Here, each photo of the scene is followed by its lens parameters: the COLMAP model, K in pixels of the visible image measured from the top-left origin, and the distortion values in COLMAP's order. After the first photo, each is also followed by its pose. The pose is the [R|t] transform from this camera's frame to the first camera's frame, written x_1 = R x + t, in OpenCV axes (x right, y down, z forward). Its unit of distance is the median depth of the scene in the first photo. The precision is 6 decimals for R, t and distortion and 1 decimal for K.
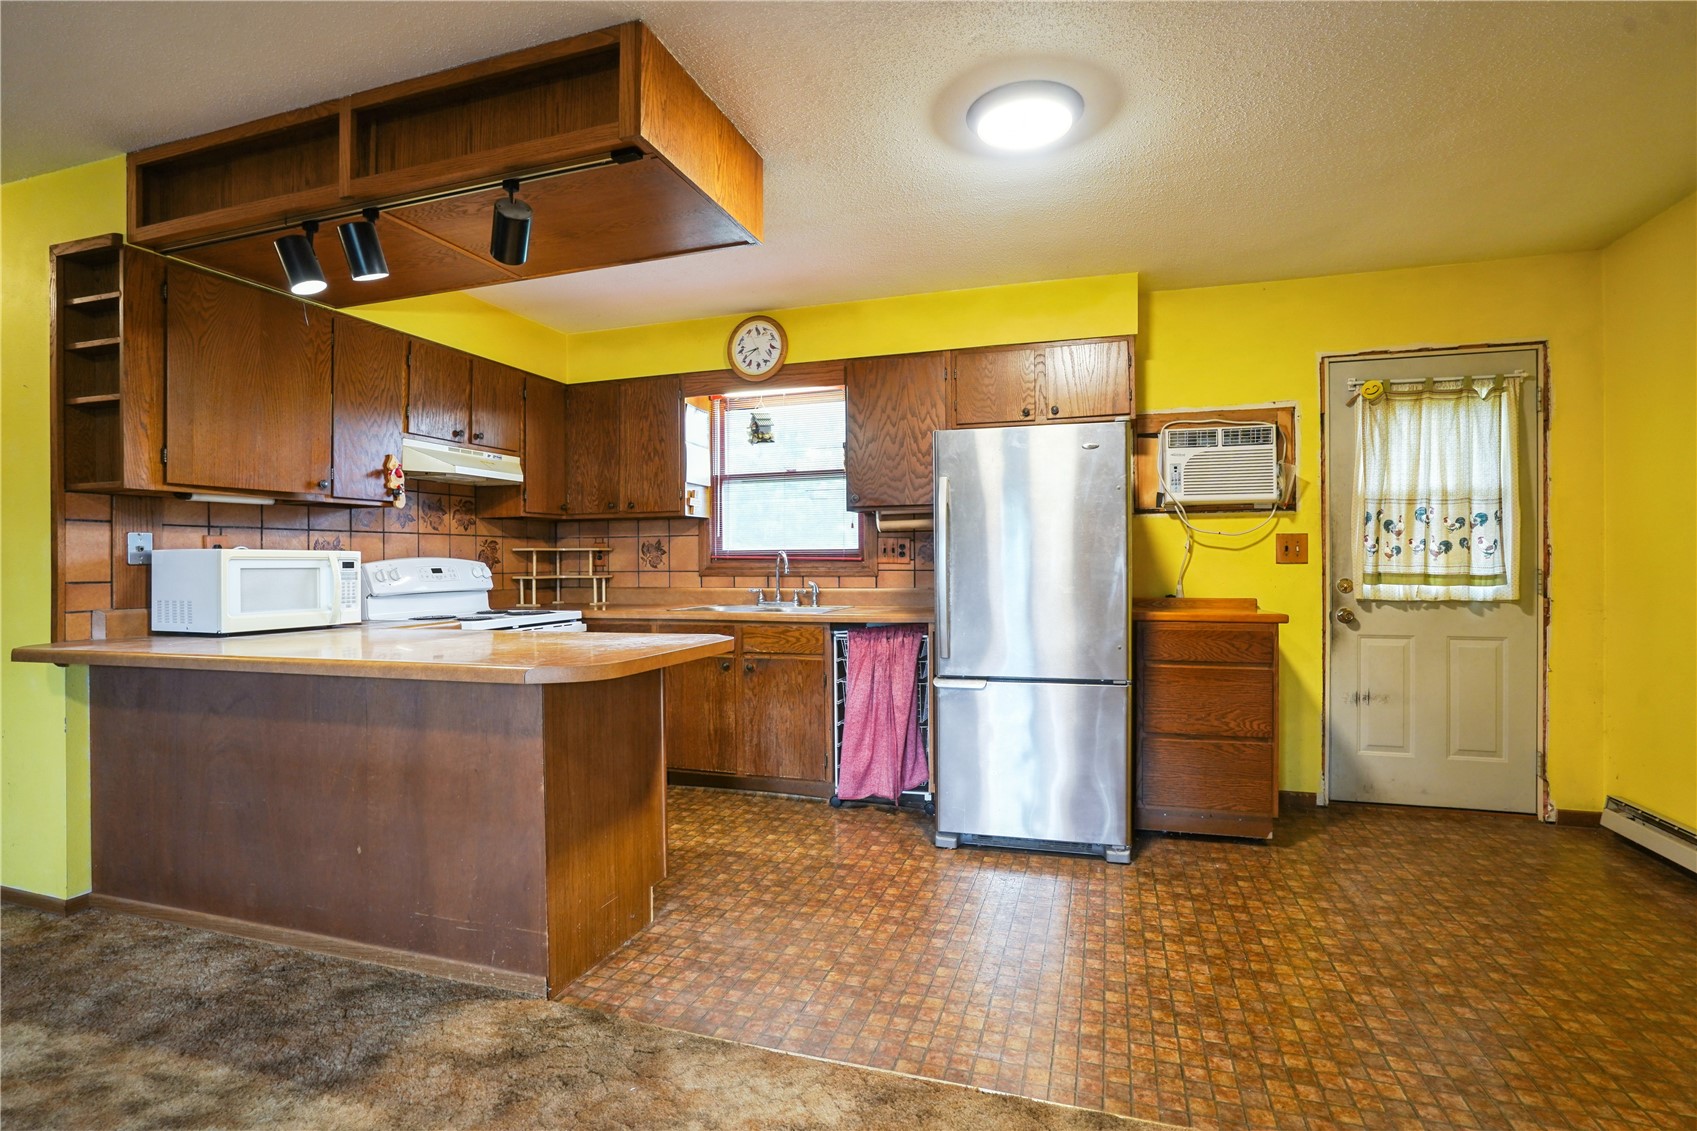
lens RADIAL K [[798.6, 0, 849.8], [0, 798.6, 564.3], [0, 0, 1]] dist [-0.030760, 0.001261]
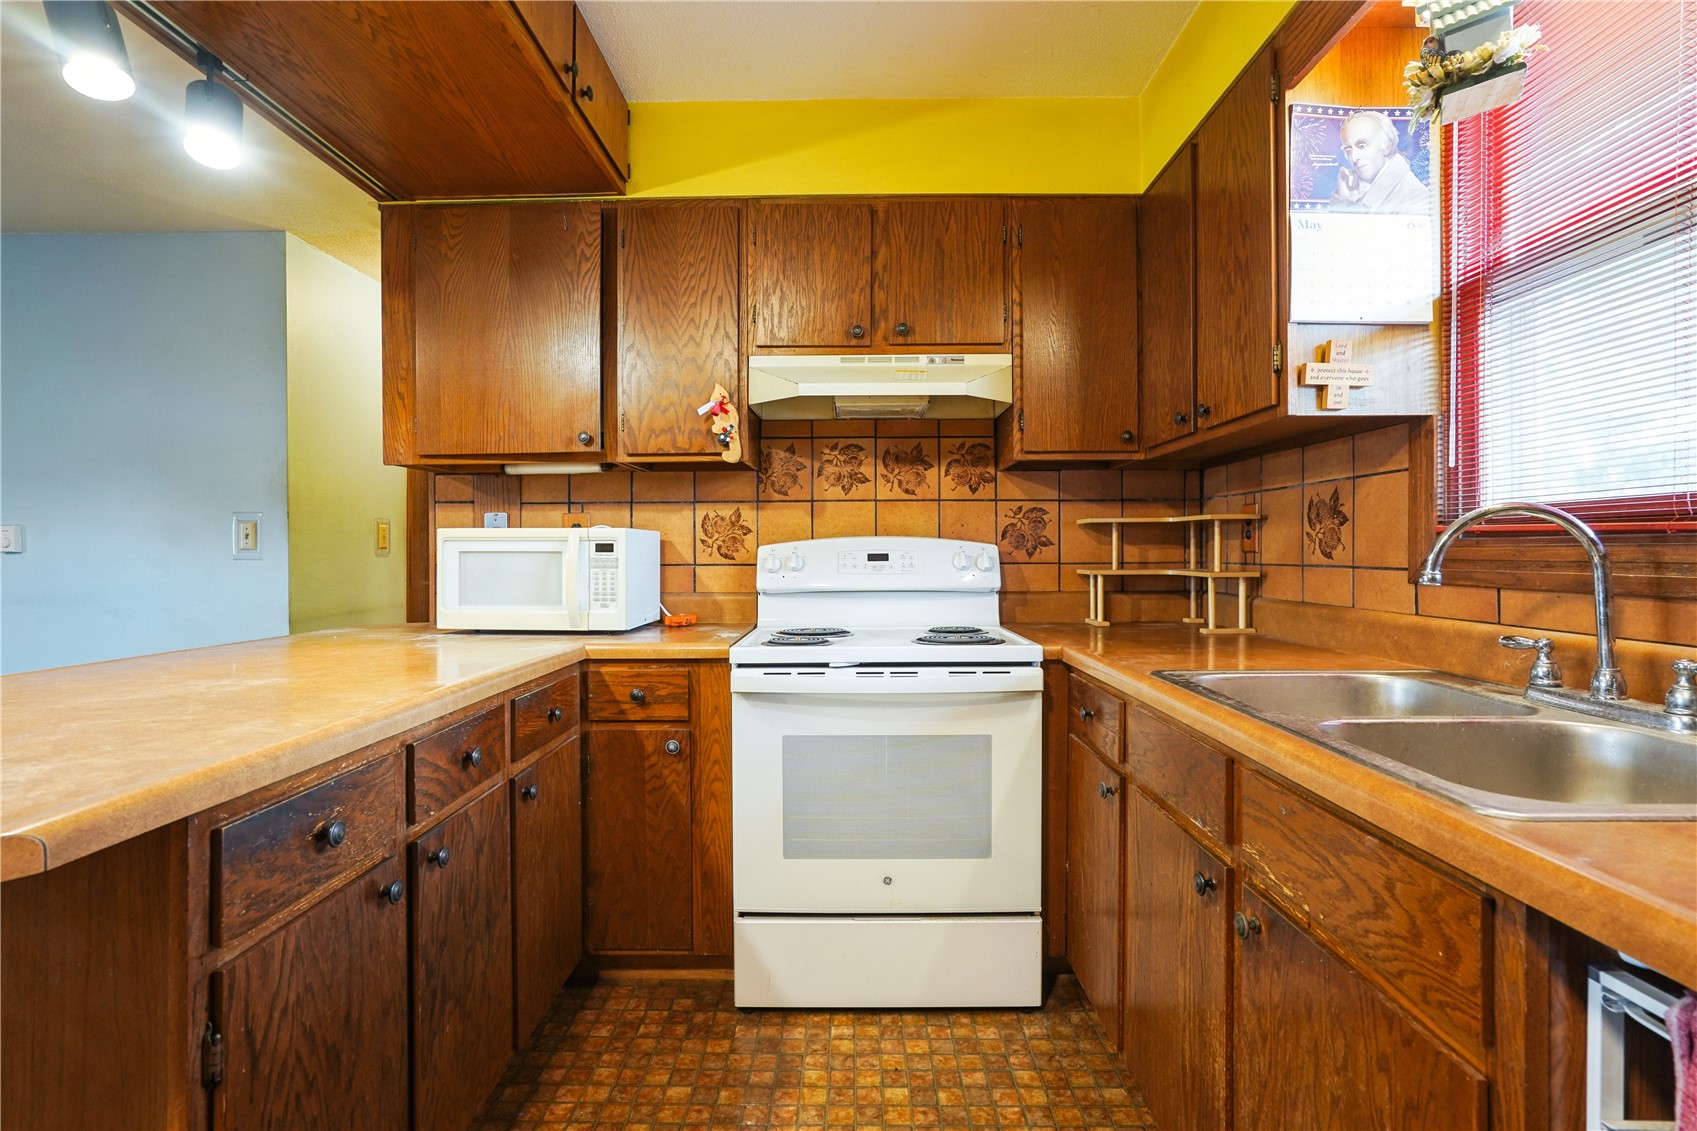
lens RADIAL K [[798.6, 0, 848.9], [0, 798.6, 559.9], [0, 0, 1]] dist [-0.030760, 0.001261]
pose [[0.286207, 0.018045, -0.957998, 0.084238], [-0.003270, 0.999835, 0.017856, -0.001077], [0.958162, -0.001978, 0.286219, 0.731514]]
